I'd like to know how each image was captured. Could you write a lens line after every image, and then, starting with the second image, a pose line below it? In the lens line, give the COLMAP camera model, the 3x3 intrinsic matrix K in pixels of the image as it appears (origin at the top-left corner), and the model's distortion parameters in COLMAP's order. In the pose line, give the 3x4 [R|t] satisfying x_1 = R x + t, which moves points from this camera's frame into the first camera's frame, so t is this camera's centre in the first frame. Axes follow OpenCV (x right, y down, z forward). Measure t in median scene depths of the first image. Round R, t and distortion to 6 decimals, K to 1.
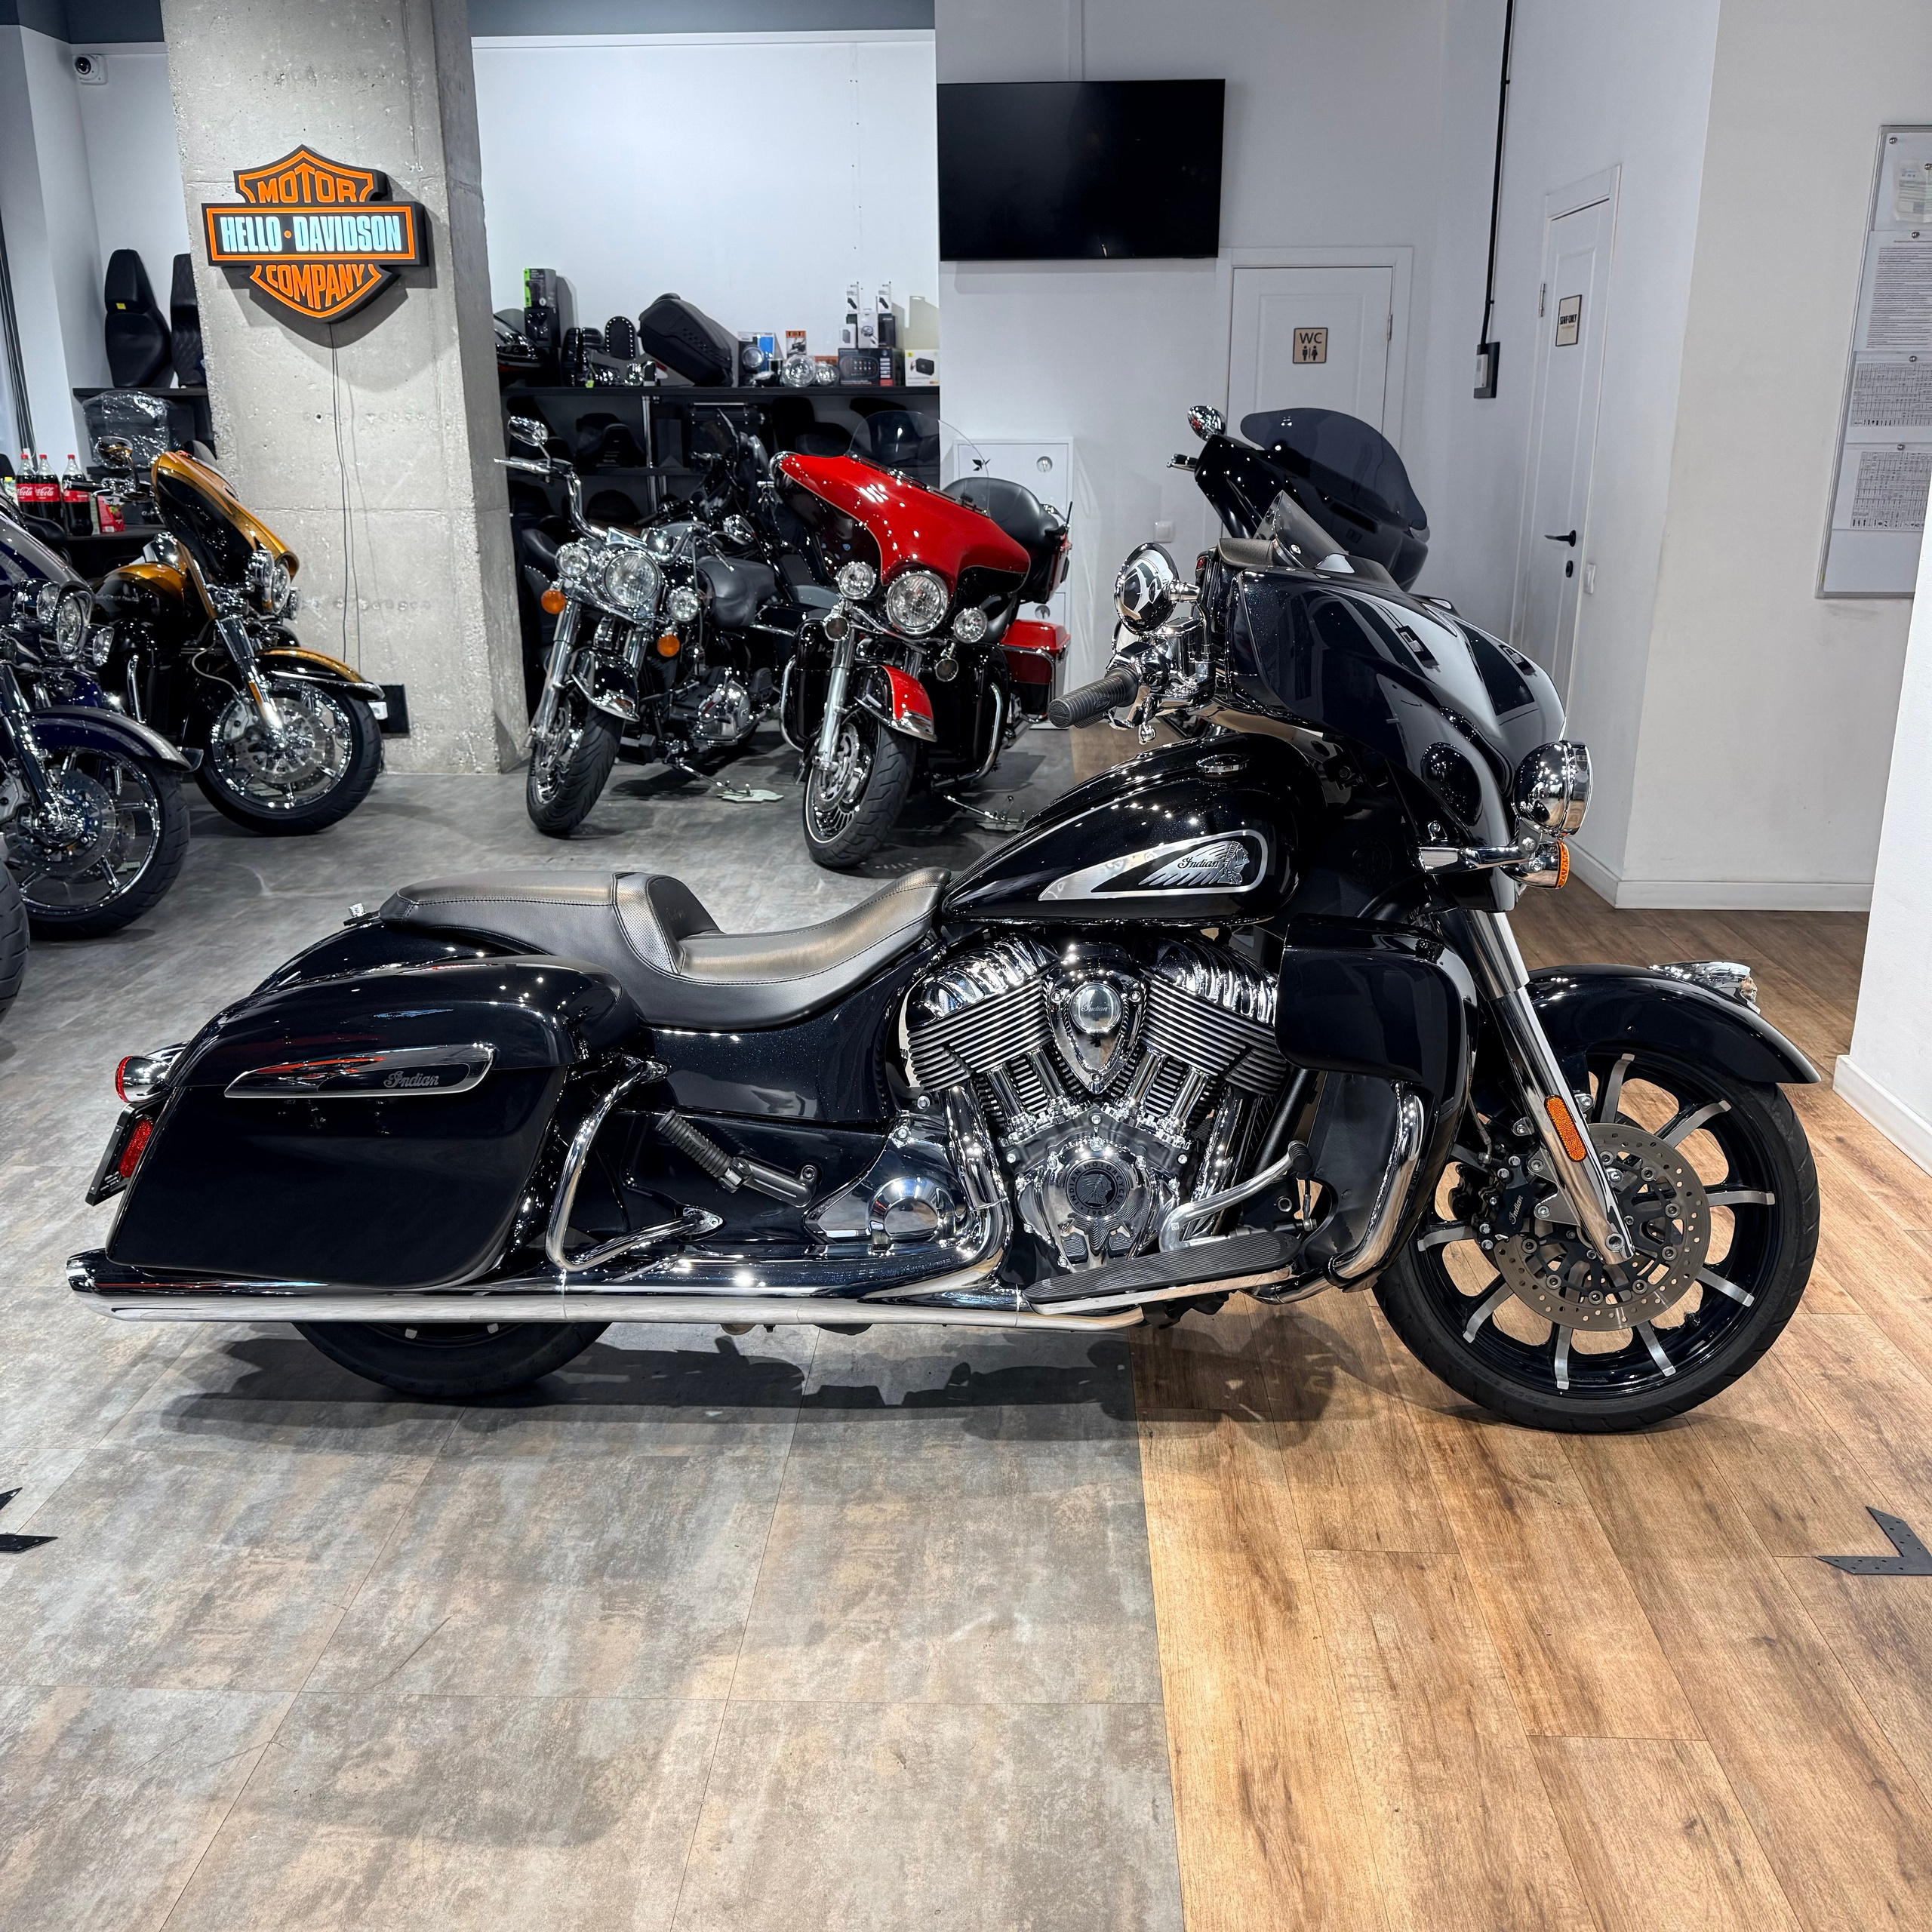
lens RADIAL K [[1800.1, 0, 960.0], [0, 1800.1, 965.2], [0, 0, 1]] dist [0.087736, -0.167191]
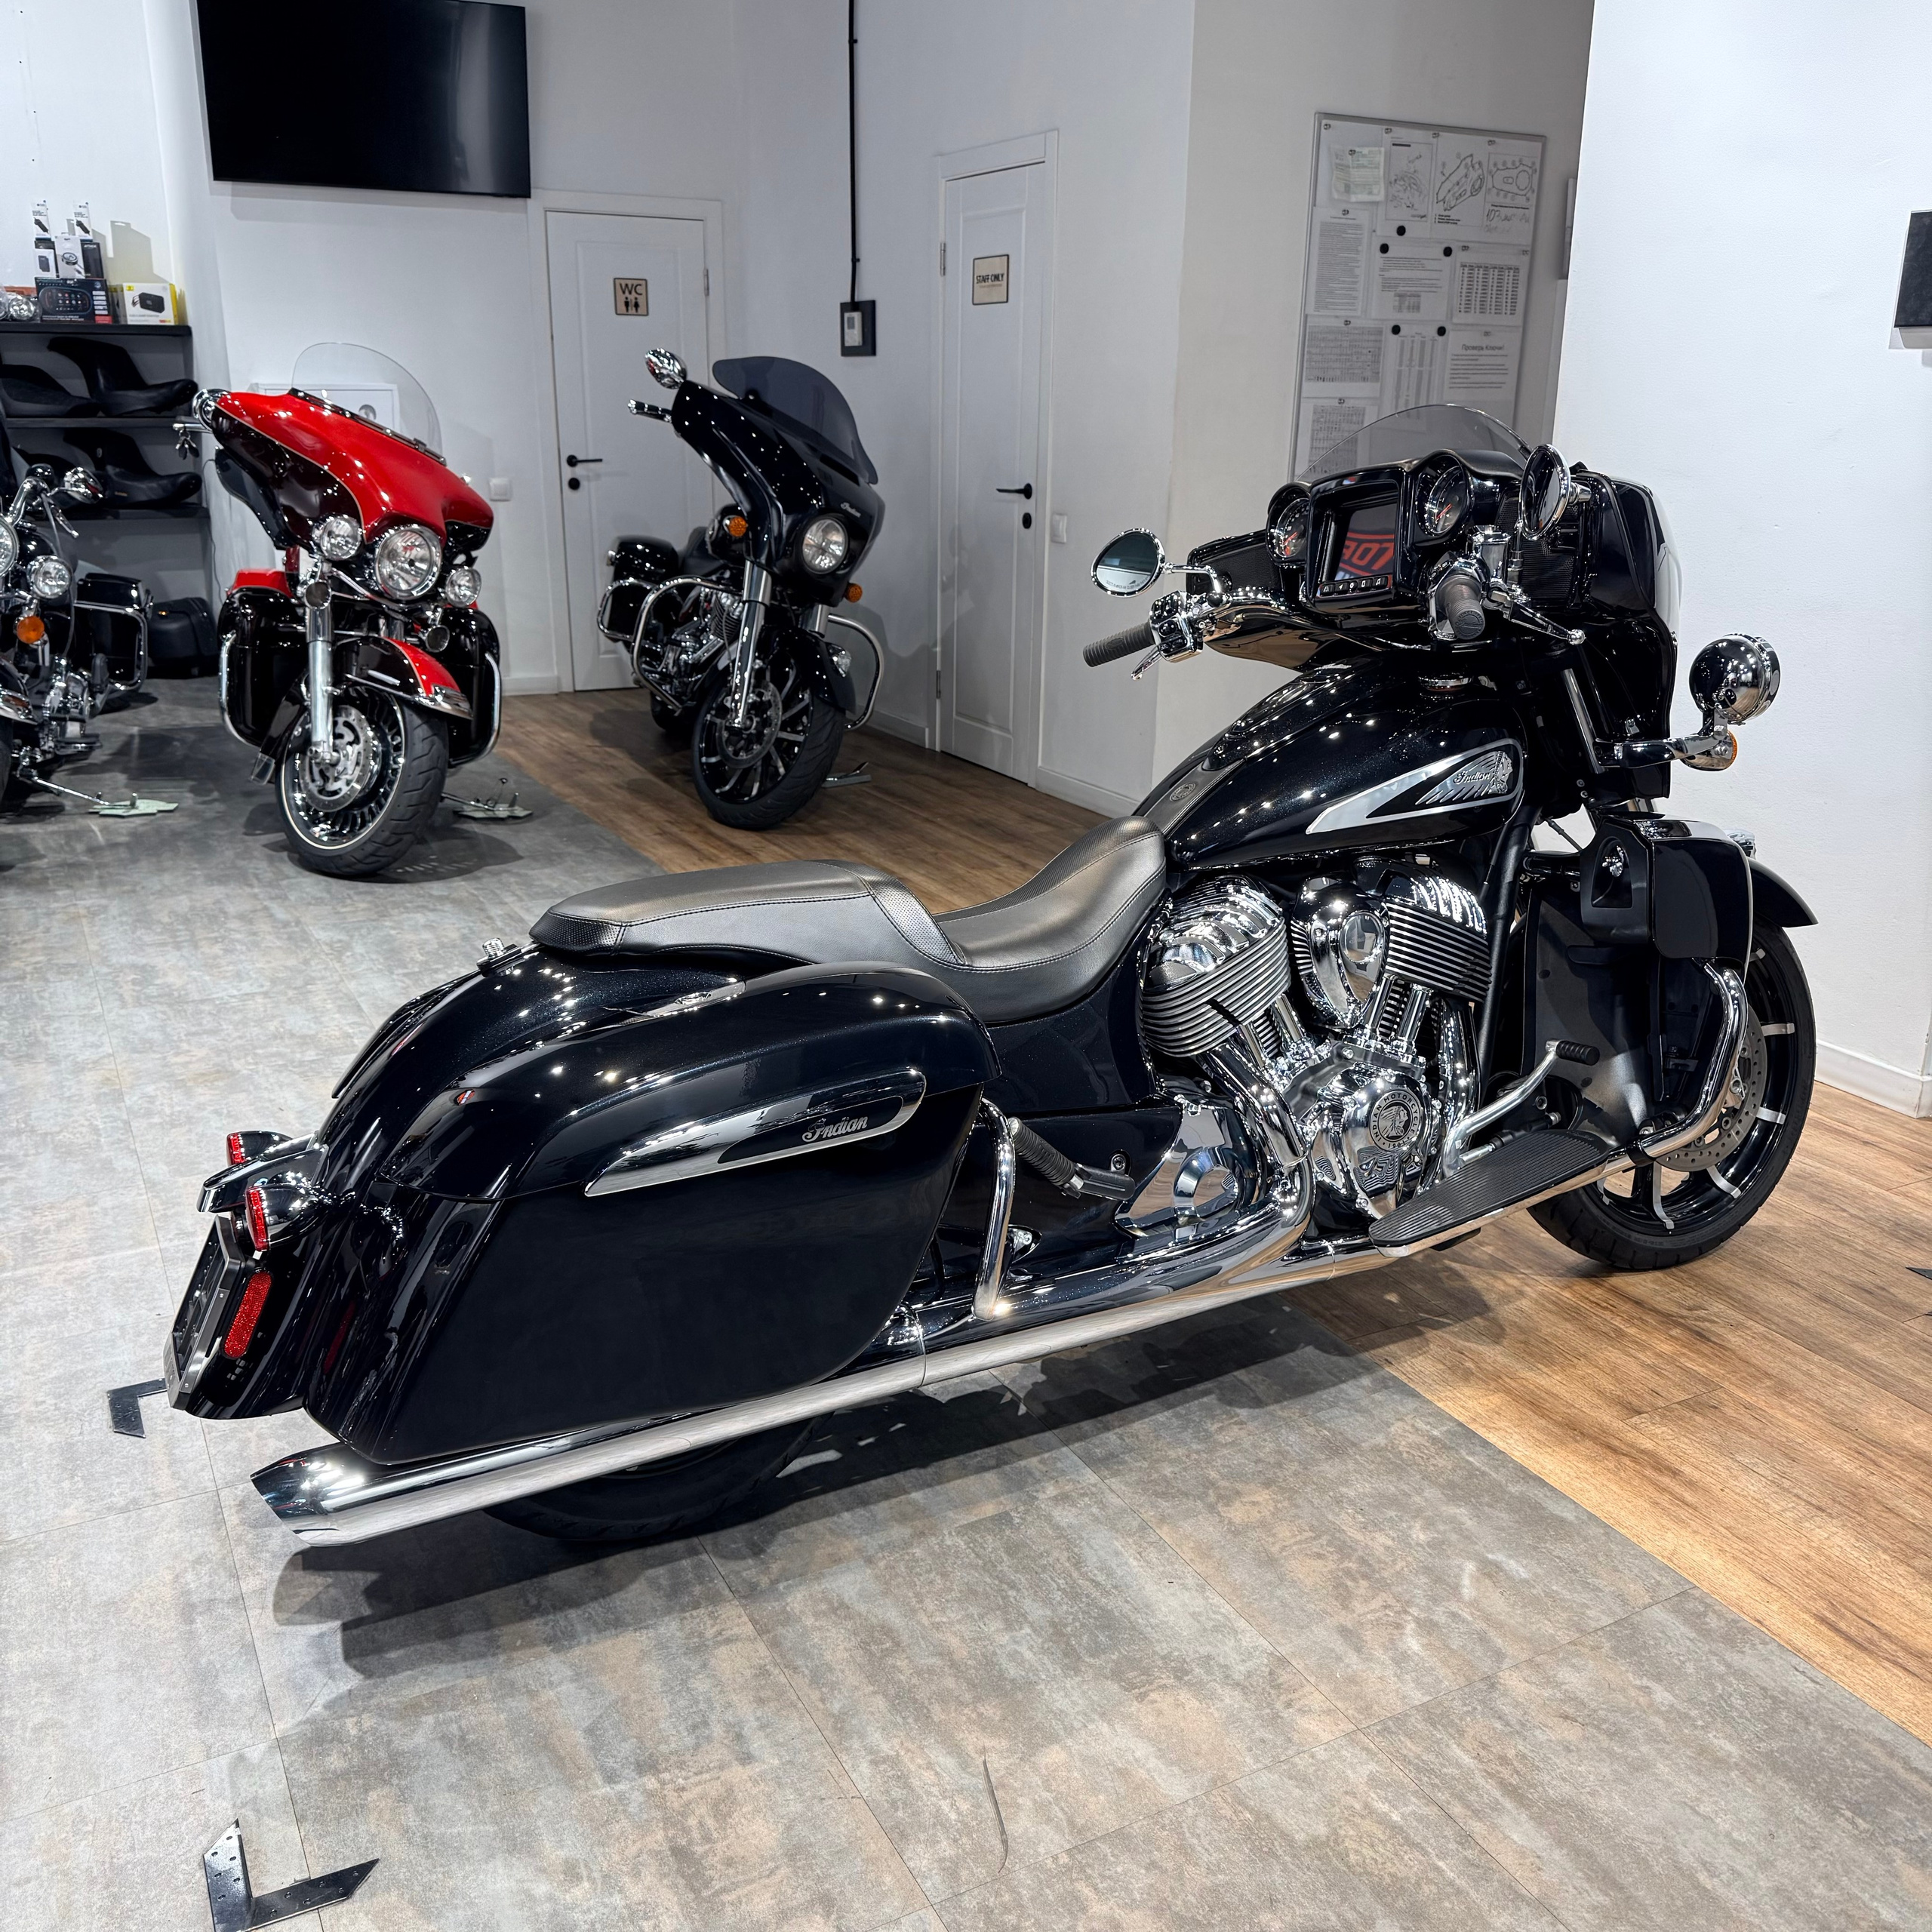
lens RADIAL K [[1800.1, 0, 960.0], [0, 1800.1, 965.2], [0, 0, 1]] dist [0.087736, -0.167191]
pose [[0.861859, -0.135737, 0.488645, -0.235822], [0.129435, 0.990481, 0.046843, -0.014138], [-0.490352, 0.022876, 0.871224, 0.102592]]
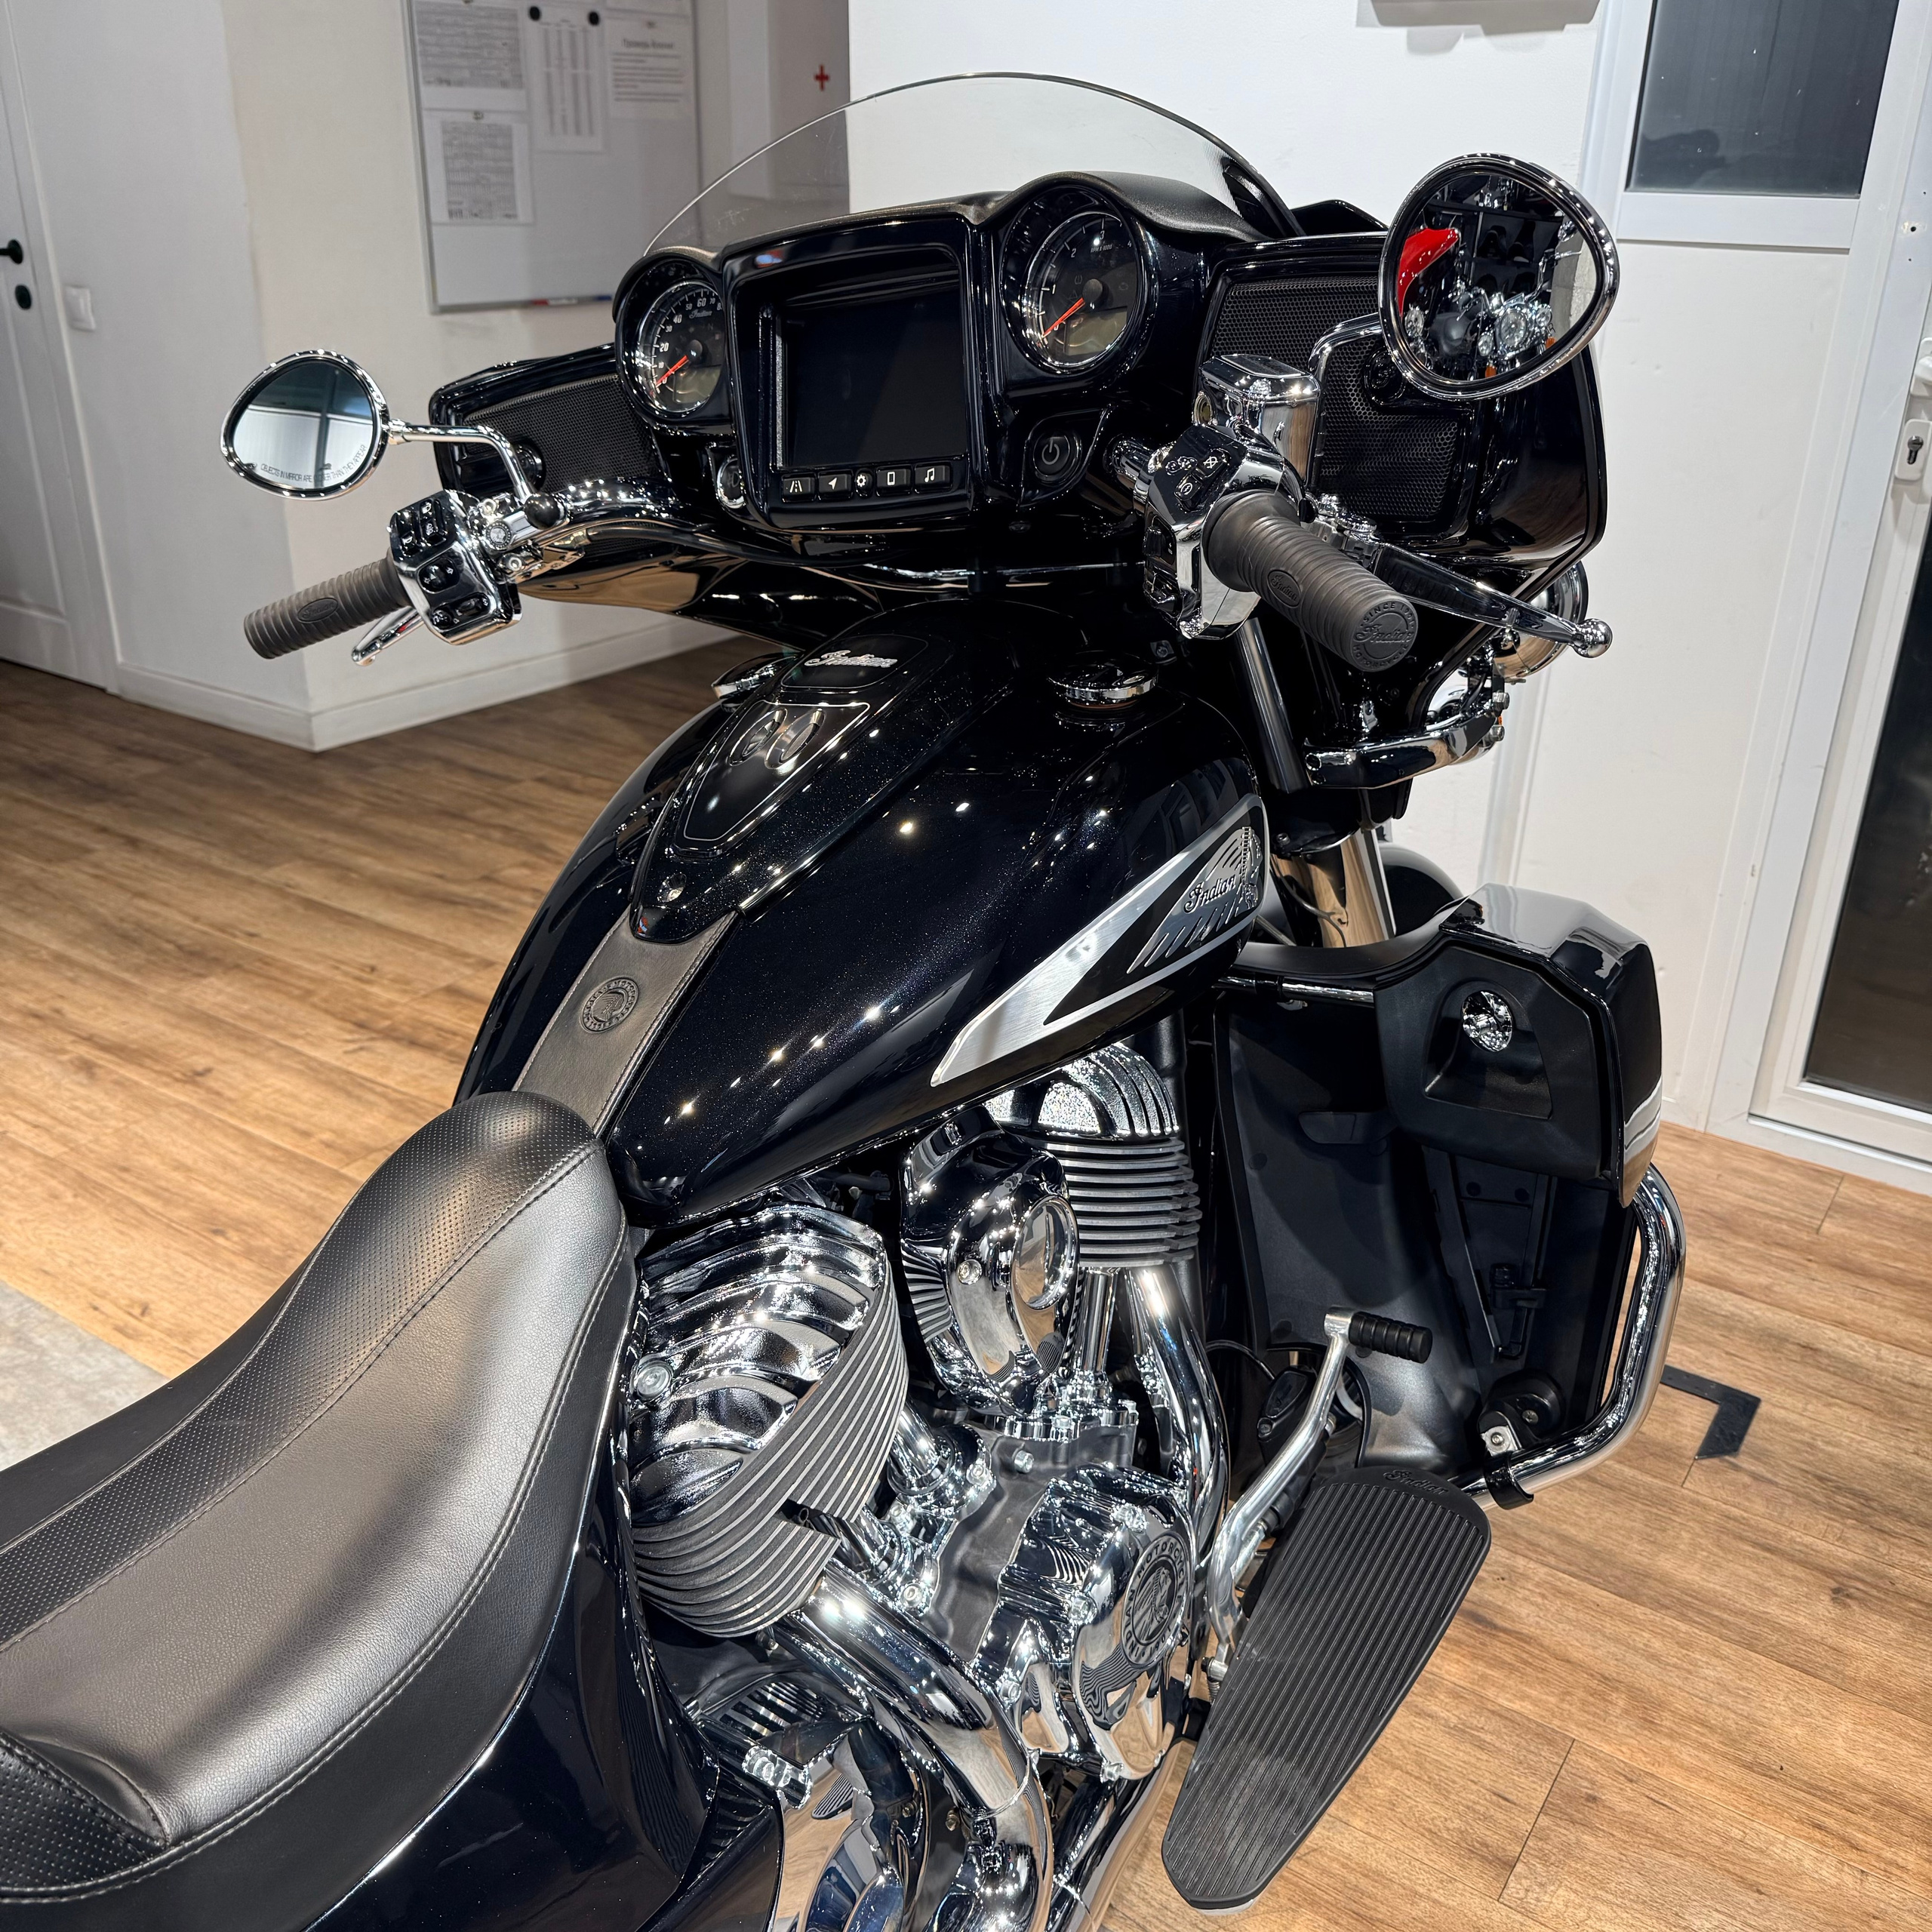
lens RADIAL K [[1827.1, 0, 968.8], [0, 1827.1, 963.1], [0, 0, 1]] dist [0.000239, -0.011151]
pose [[0.518840, -0.334207, 0.786836, -0.108941], [0.225866, 0.941299, 0.250880, -0.066428], [-0.824494, 0.047553, 0.563870, 0.300483]]
